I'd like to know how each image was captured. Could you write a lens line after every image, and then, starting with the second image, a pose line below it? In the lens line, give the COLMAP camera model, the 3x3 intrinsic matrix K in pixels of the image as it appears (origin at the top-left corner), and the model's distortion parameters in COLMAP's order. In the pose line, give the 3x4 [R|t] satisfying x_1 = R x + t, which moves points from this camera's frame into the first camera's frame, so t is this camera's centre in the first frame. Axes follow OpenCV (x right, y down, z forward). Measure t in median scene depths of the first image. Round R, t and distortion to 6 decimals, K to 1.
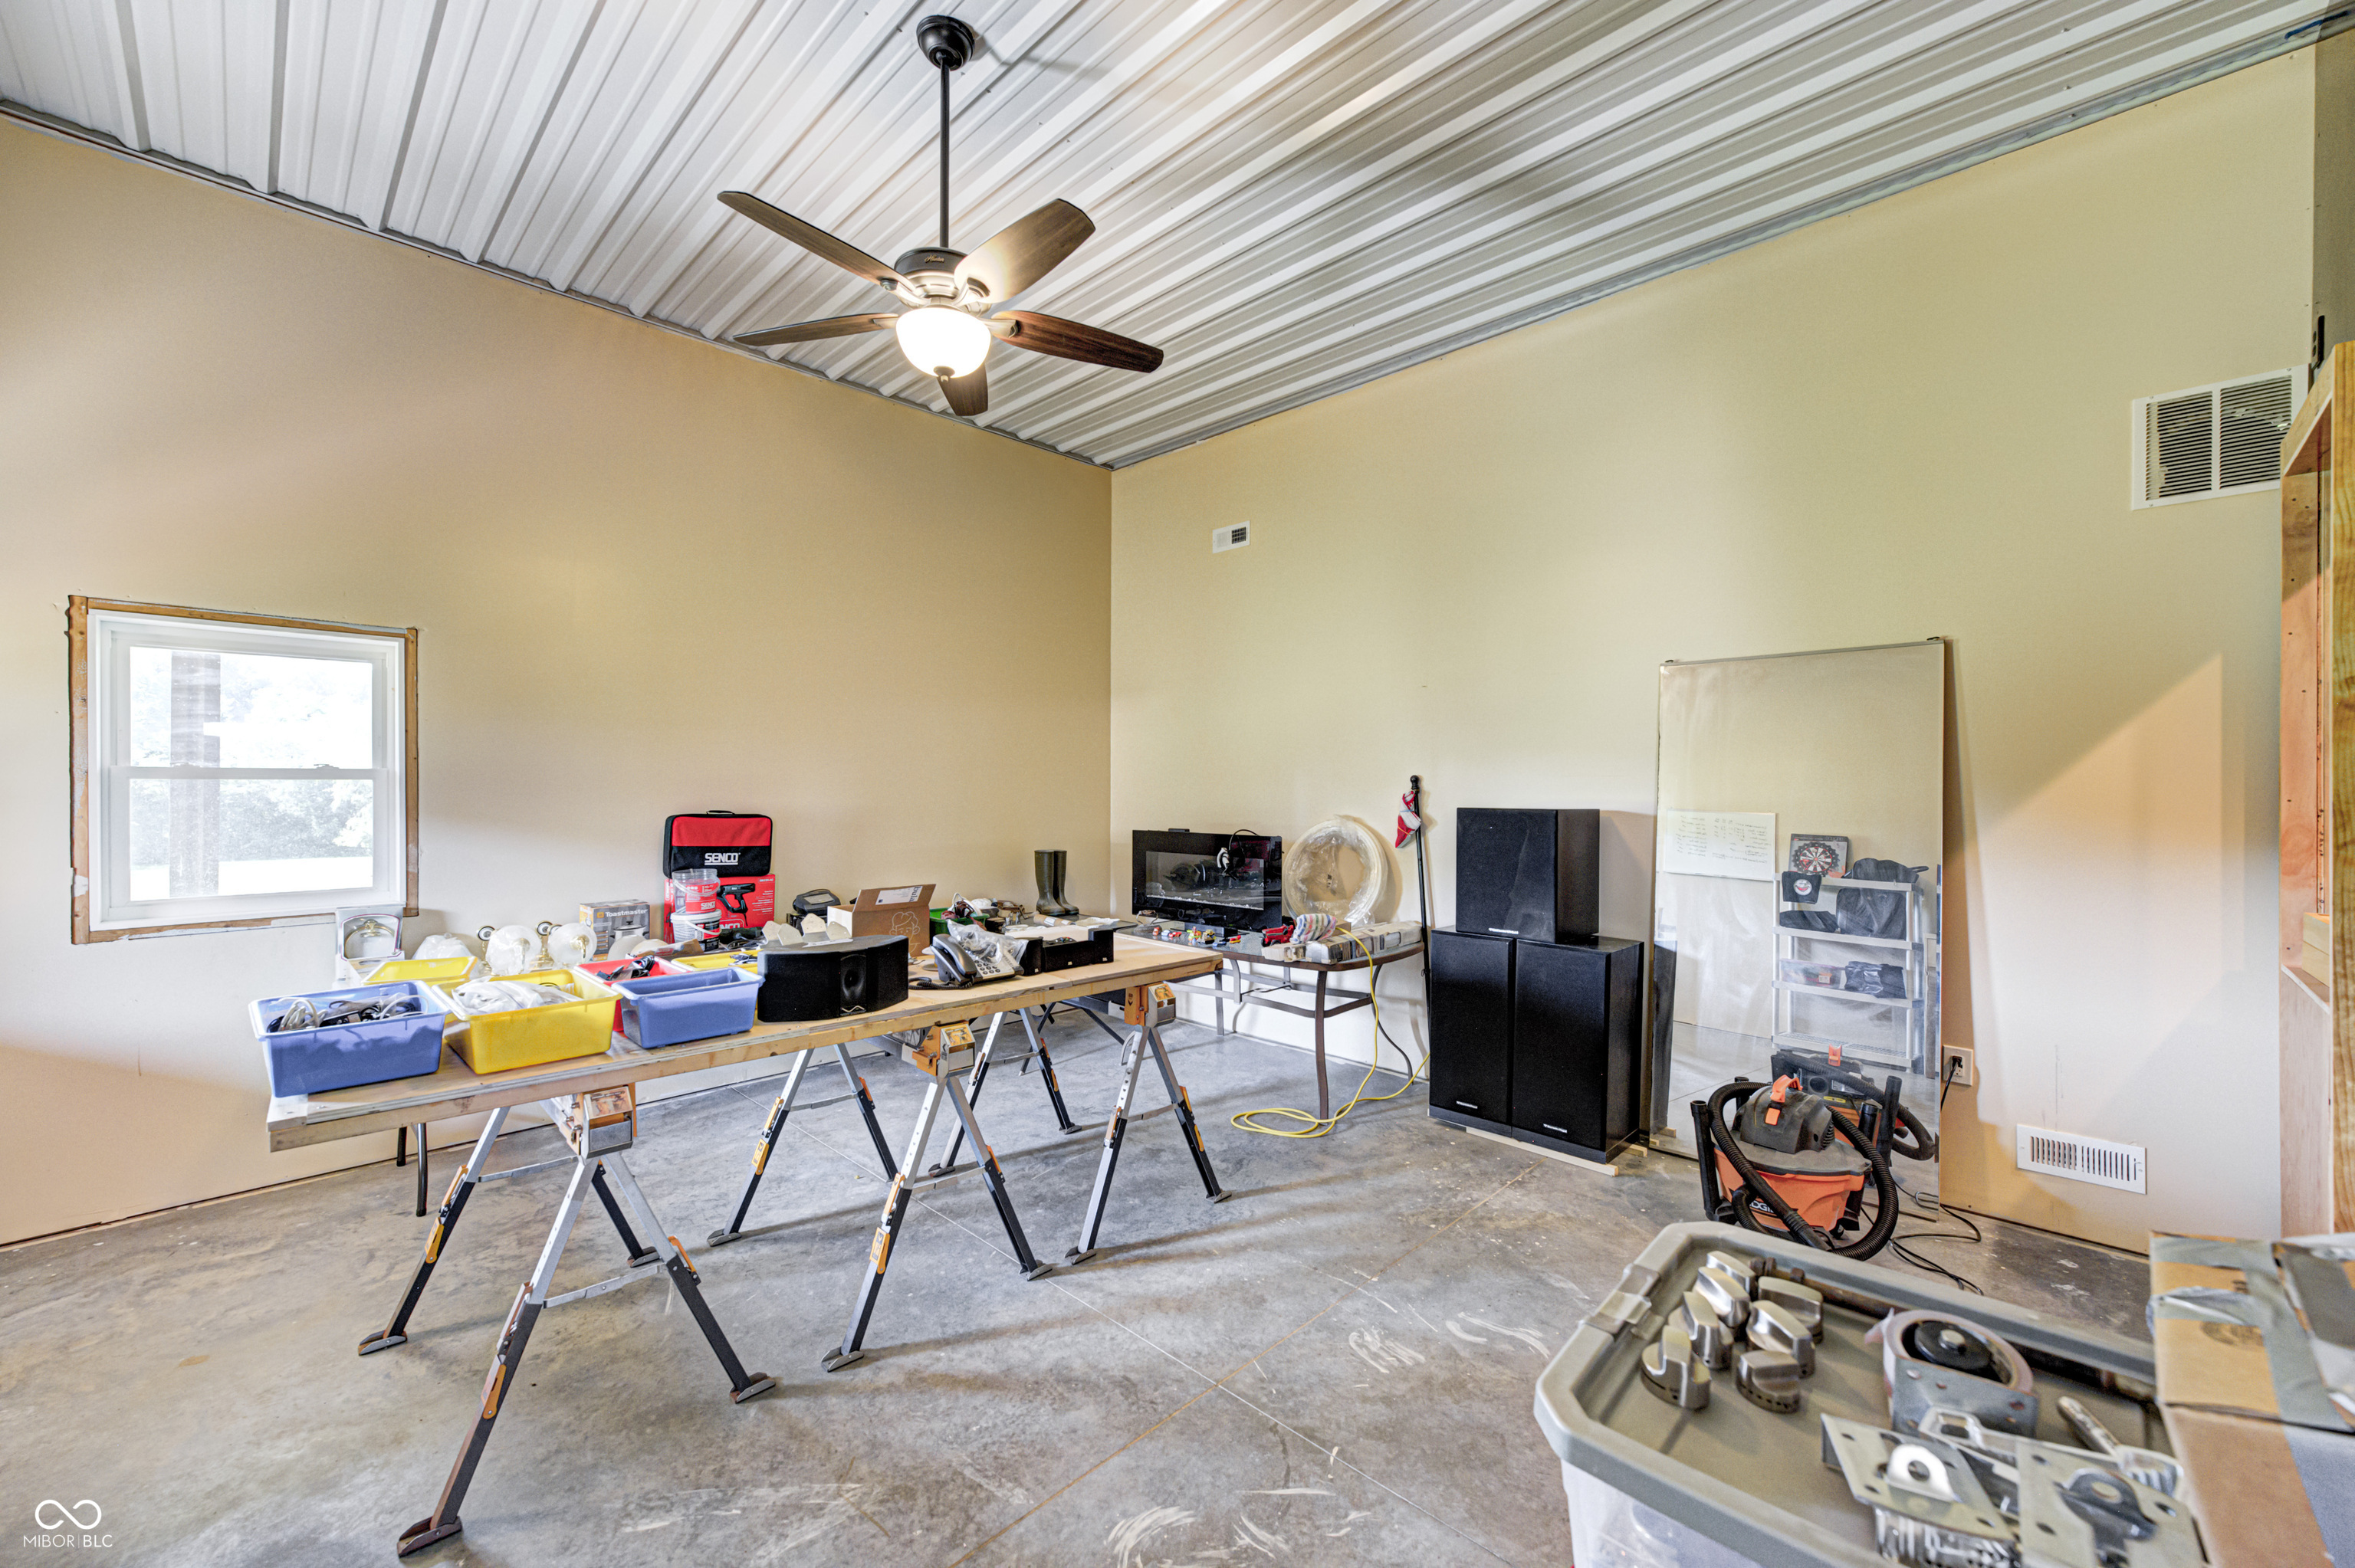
lens RADIAL K [[919.8, 0, 1177.5], [0, 919.8, 784.0], [0, 0, 1]] dist [-0.000009, -0.000009]
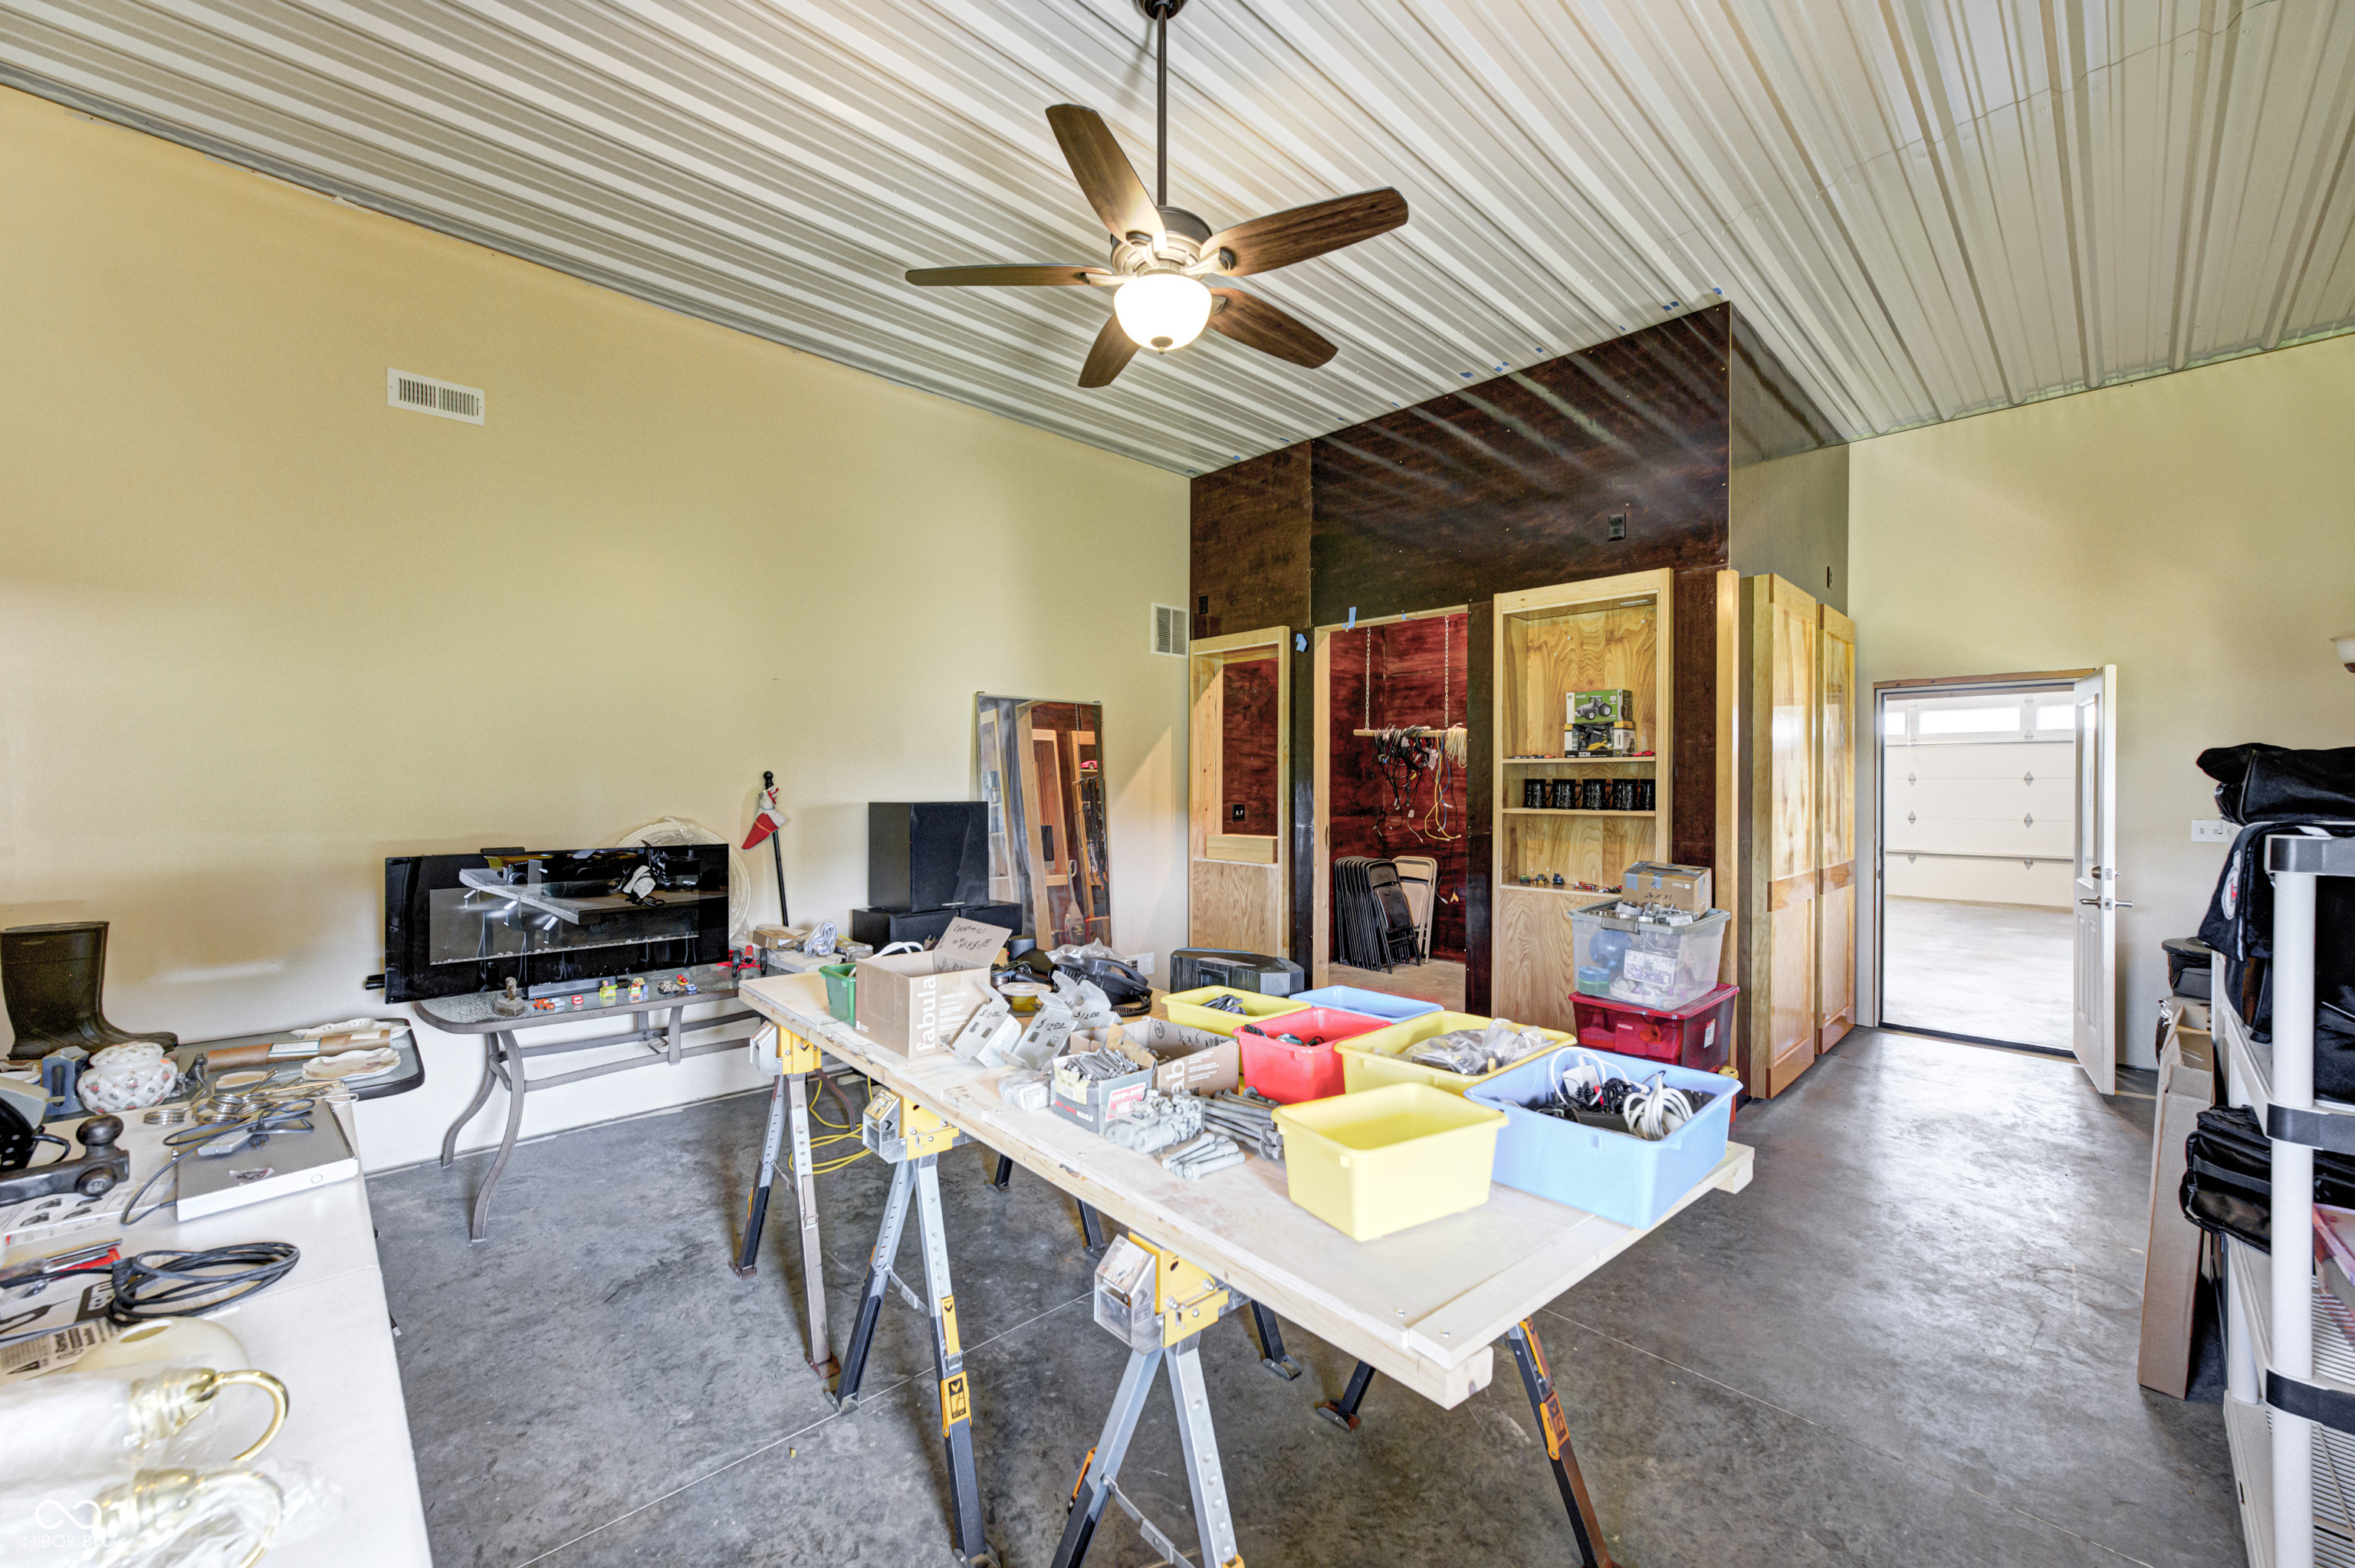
lens RADIAL K [[919.8, 0, 1177.5], [0, 919.8, 784.0], [0, 0, 1]] dist [-0.000009, -0.000009]
pose [[0.028765, -0.000524, 0.999586, -0.765089], [-0.012290, 0.999924, 0.000877, -0.001853], [-0.999511, -0.012310, 0.028757, 0.615560]]
